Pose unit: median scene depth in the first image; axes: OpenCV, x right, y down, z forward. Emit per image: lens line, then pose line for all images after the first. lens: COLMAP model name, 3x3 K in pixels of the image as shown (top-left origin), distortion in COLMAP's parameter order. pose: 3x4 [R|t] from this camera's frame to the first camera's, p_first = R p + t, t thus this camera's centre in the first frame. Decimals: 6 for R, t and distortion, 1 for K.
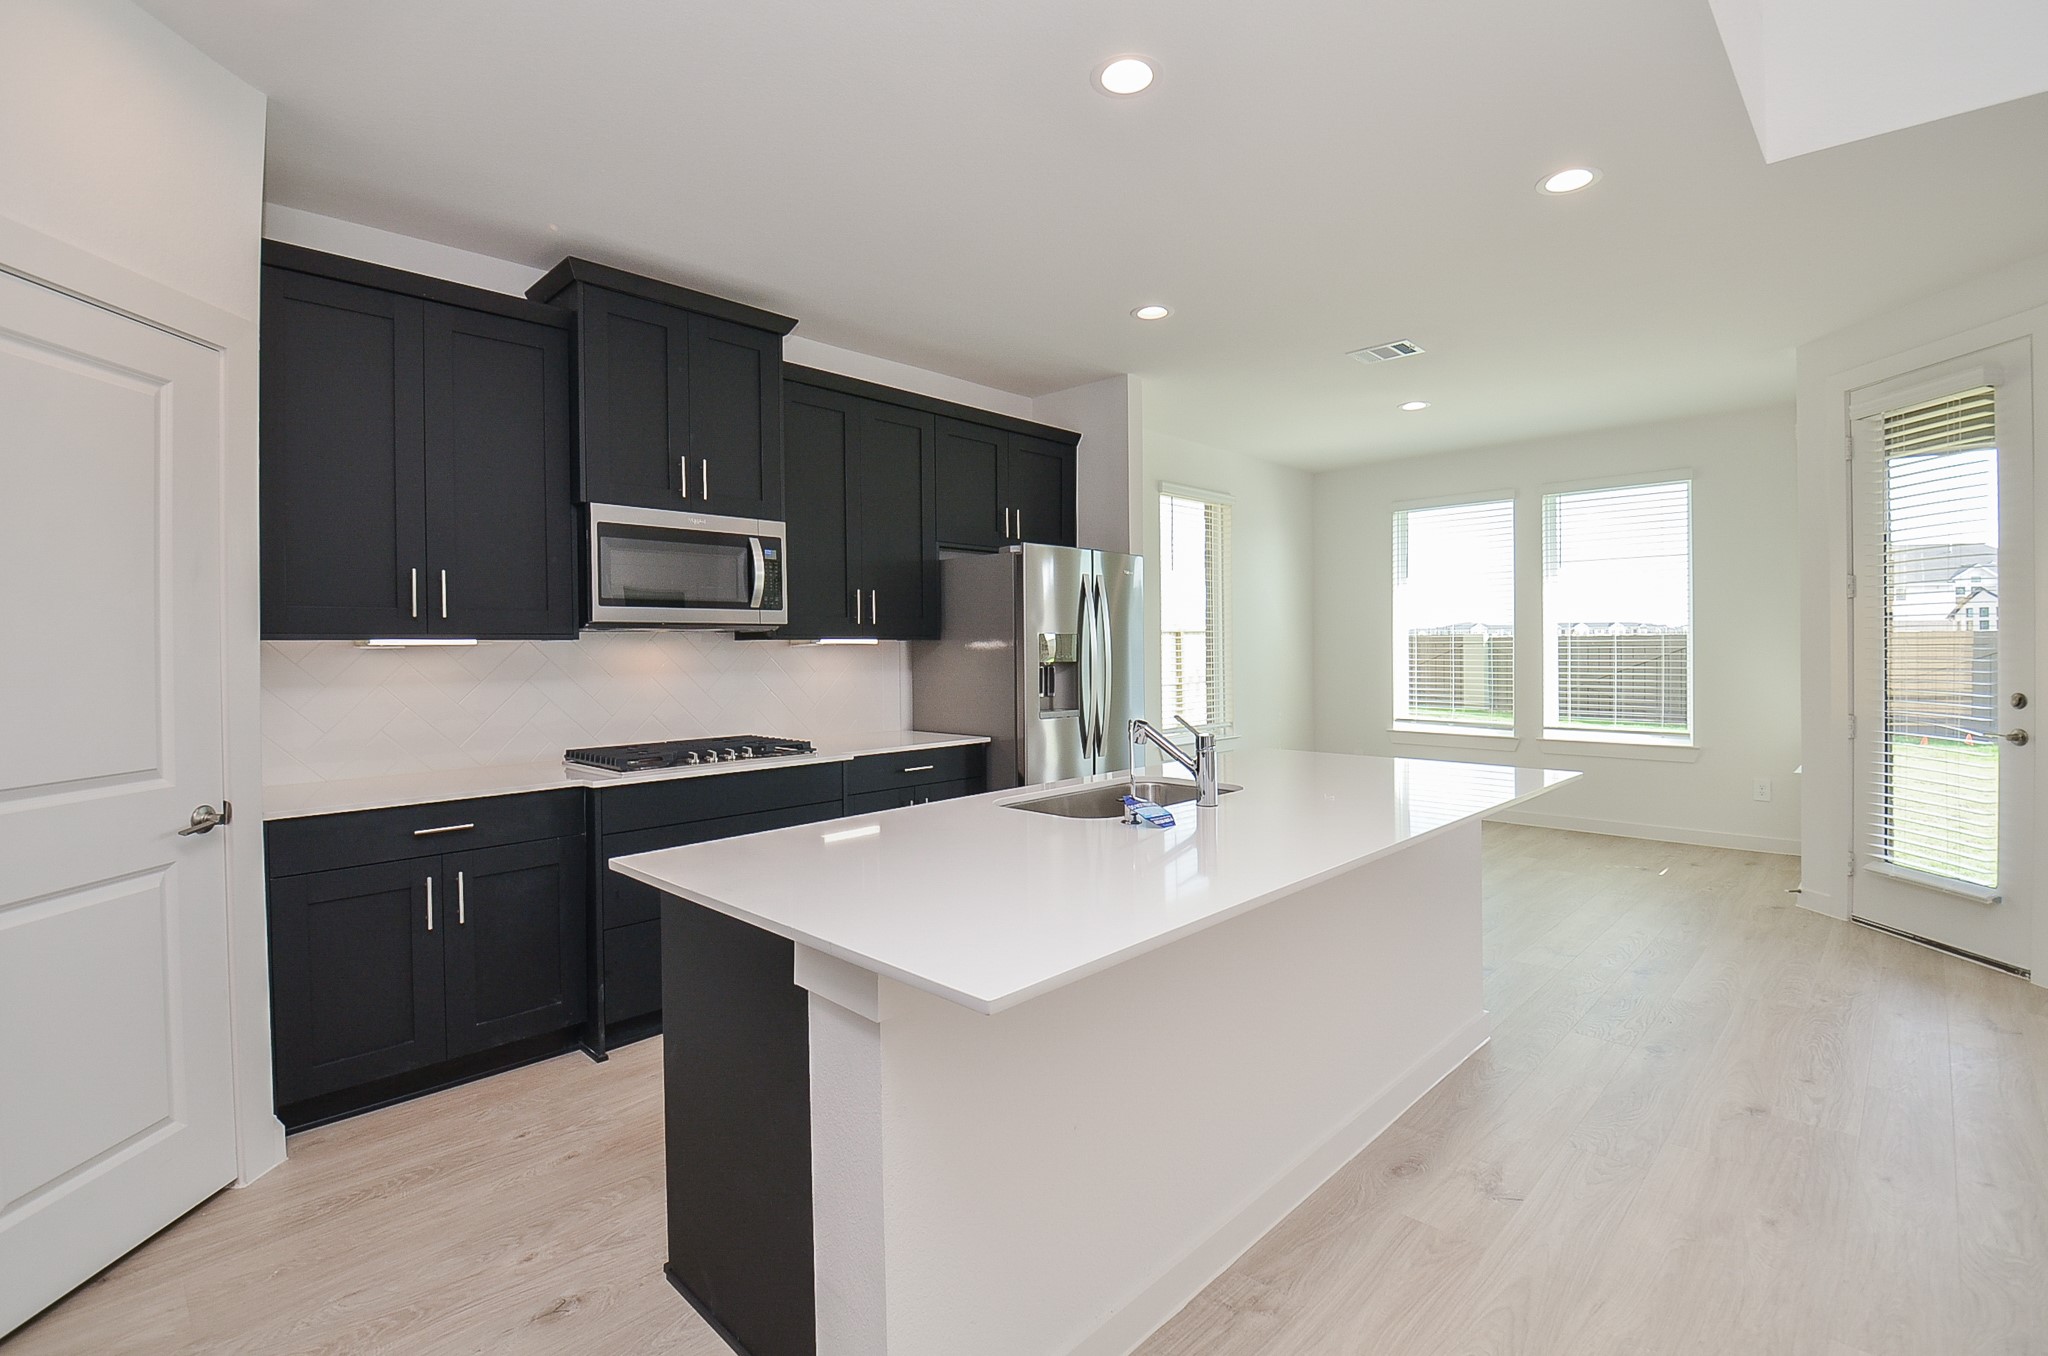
lens RADIAL K [[935.6, 0, 1025.2], [0, 935.6, 652.9], [0, 0, 1]] dist [0.000312, -0.015230]
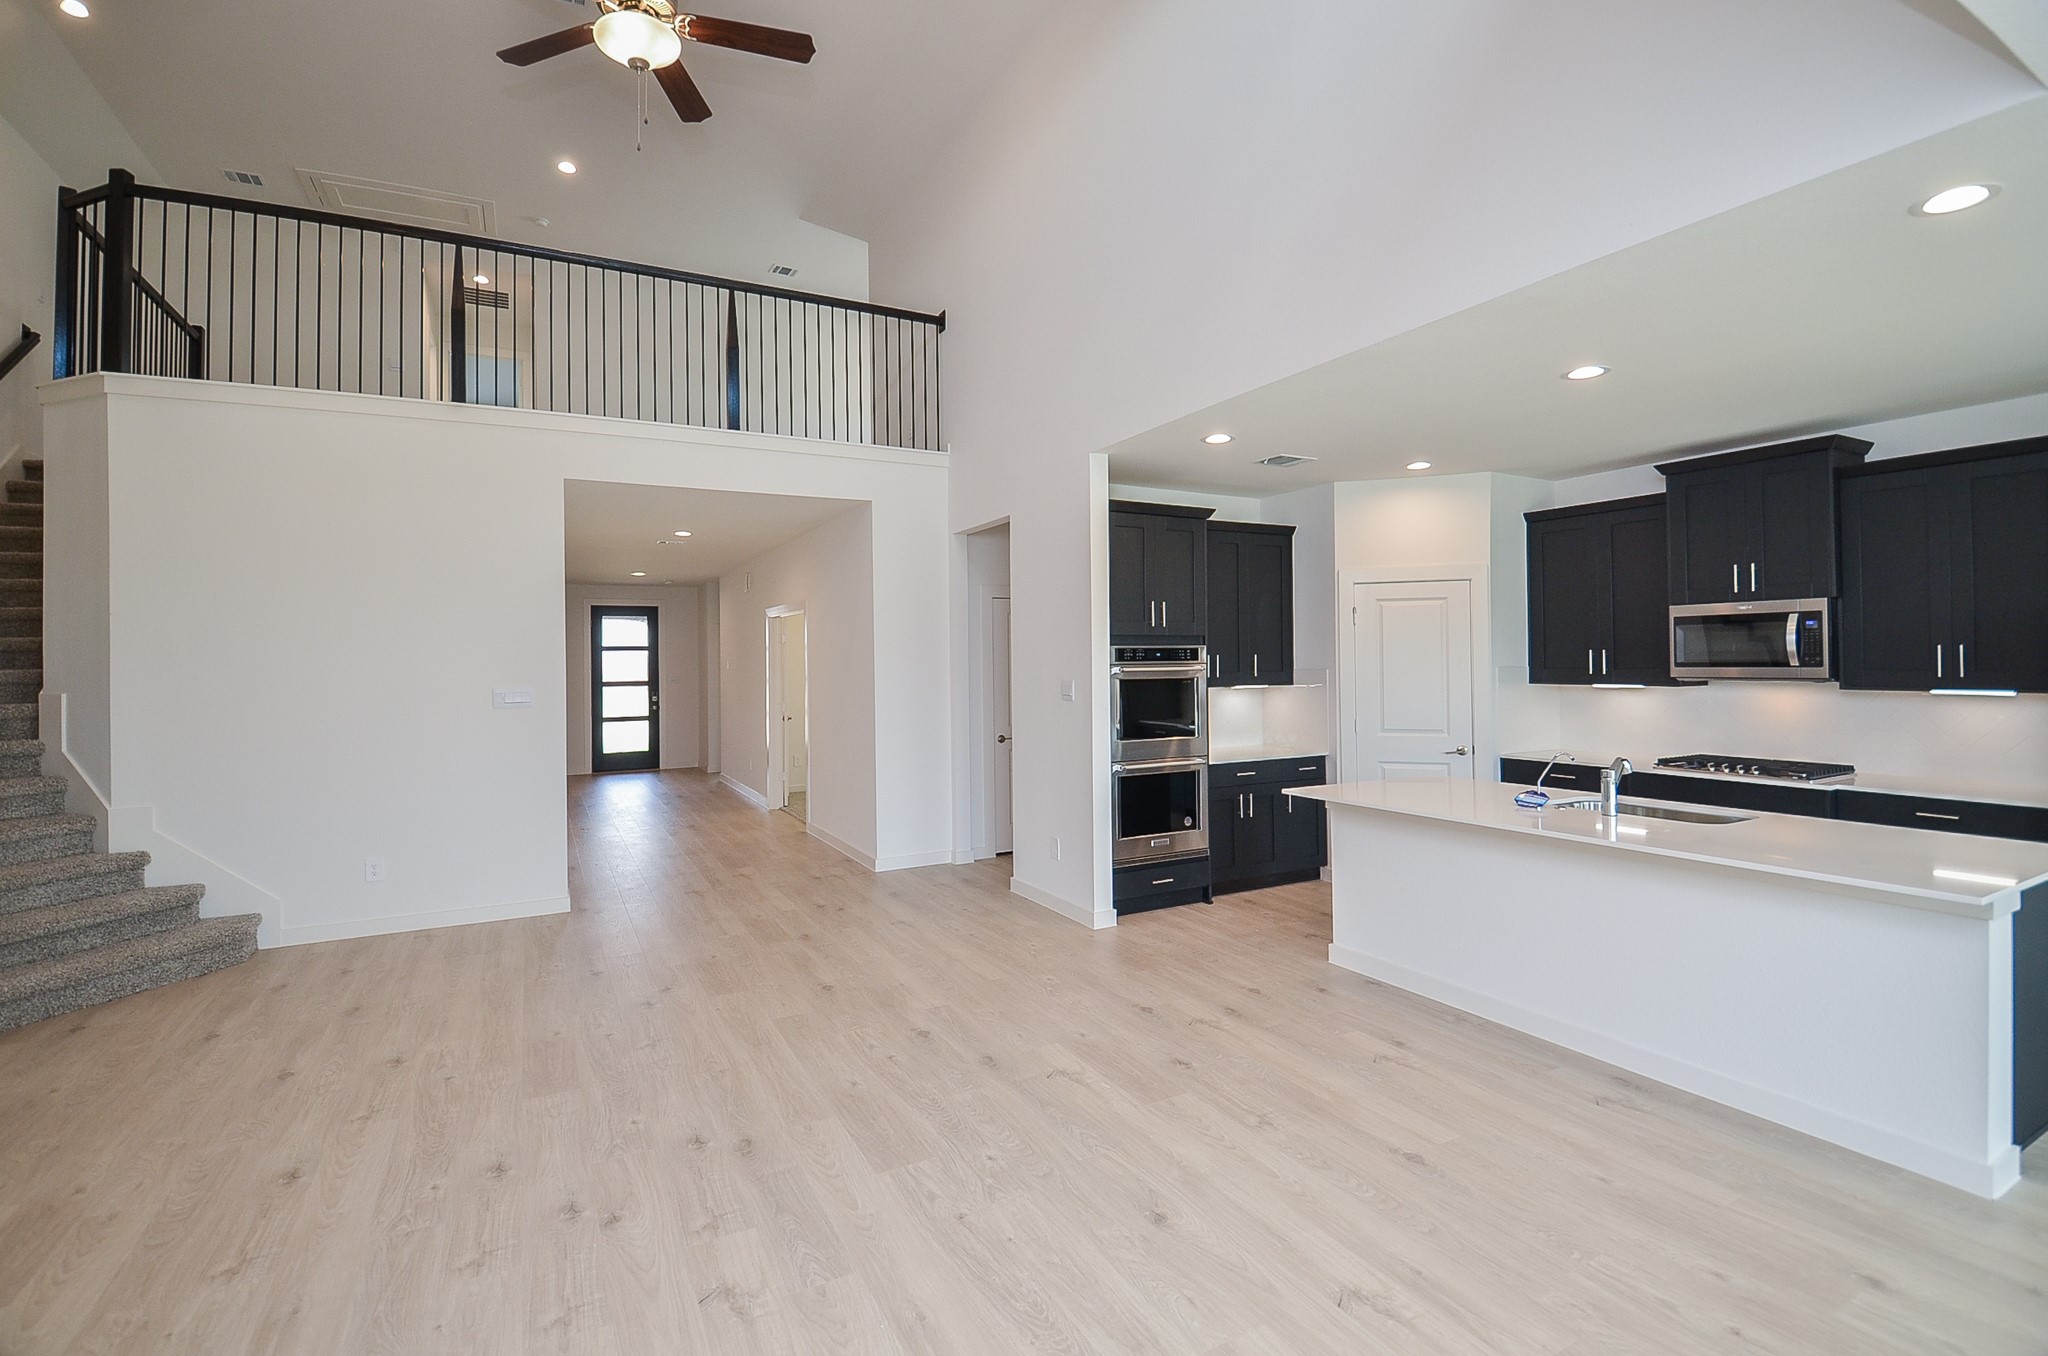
lens RADIAL K [[923.4, 0, 1013.5], [0, 923.4, 650.0], [0, 0, 1]] dist [0.005155, -0.017668]
pose [[-0.310739, 0.002082, -0.950493, 1.211101], [0.010372, 0.999945, -0.001200, -0.075056], [0.950439, -0.010231, -0.310744, 0.321300]]
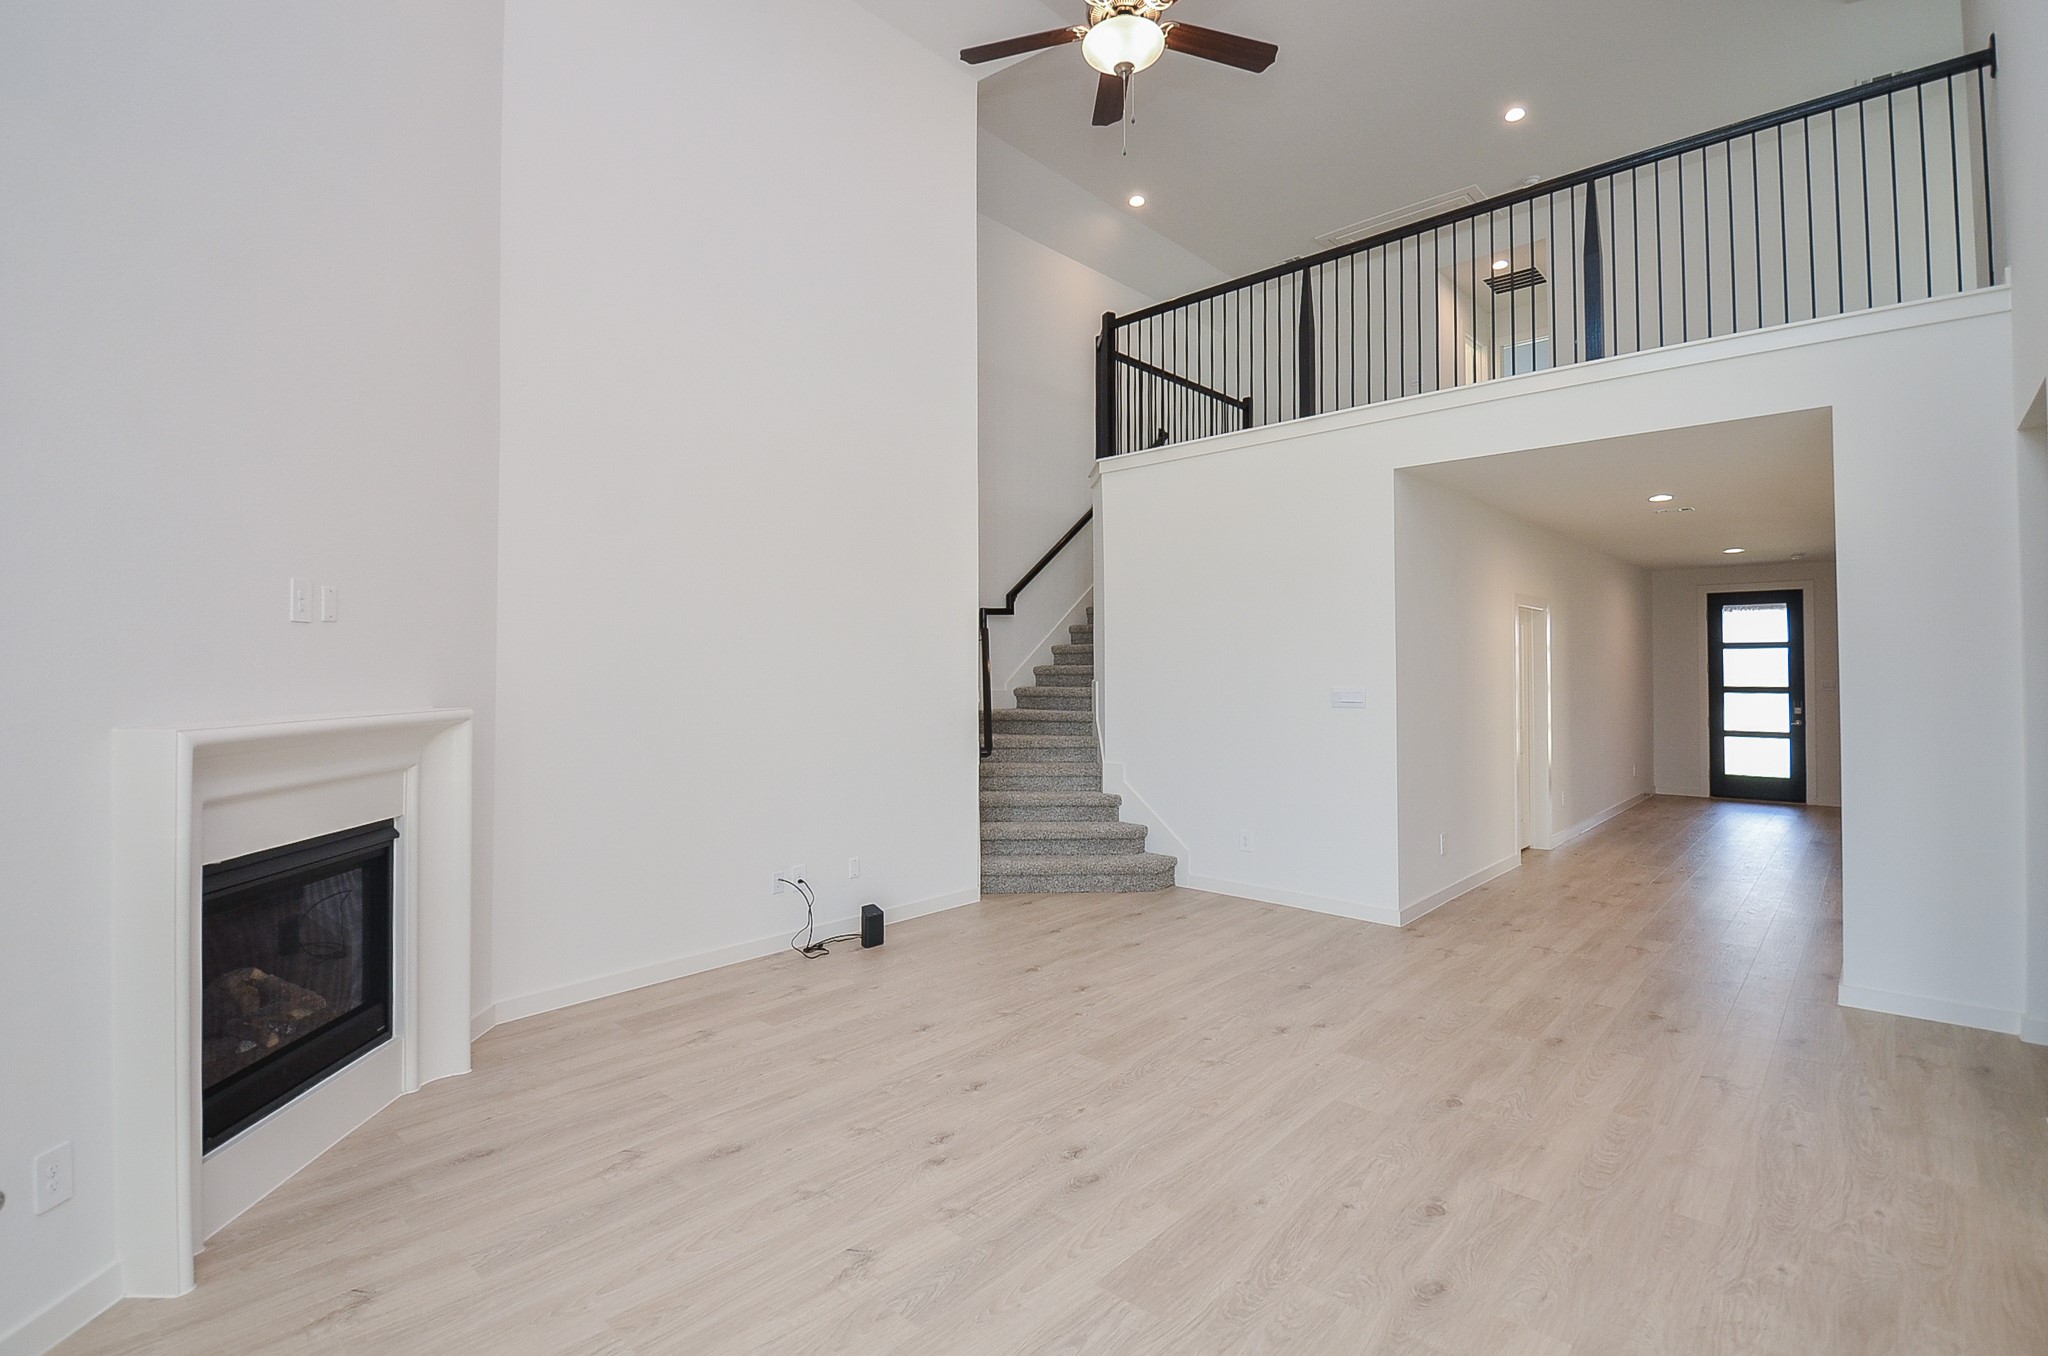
lens RADIAL K [[946.7, 0, 1020.3], [0, 946.7, 651.3], [0, 0, 1]] dist [0.009853, -0.017851]
pose [[-0.999628, 0.008028, -0.026067, 0.625996], [0.008294, 0.999914, -0.010113, -0.071705], [0.025984, -0.010326, -0.999609, 0.605714]]
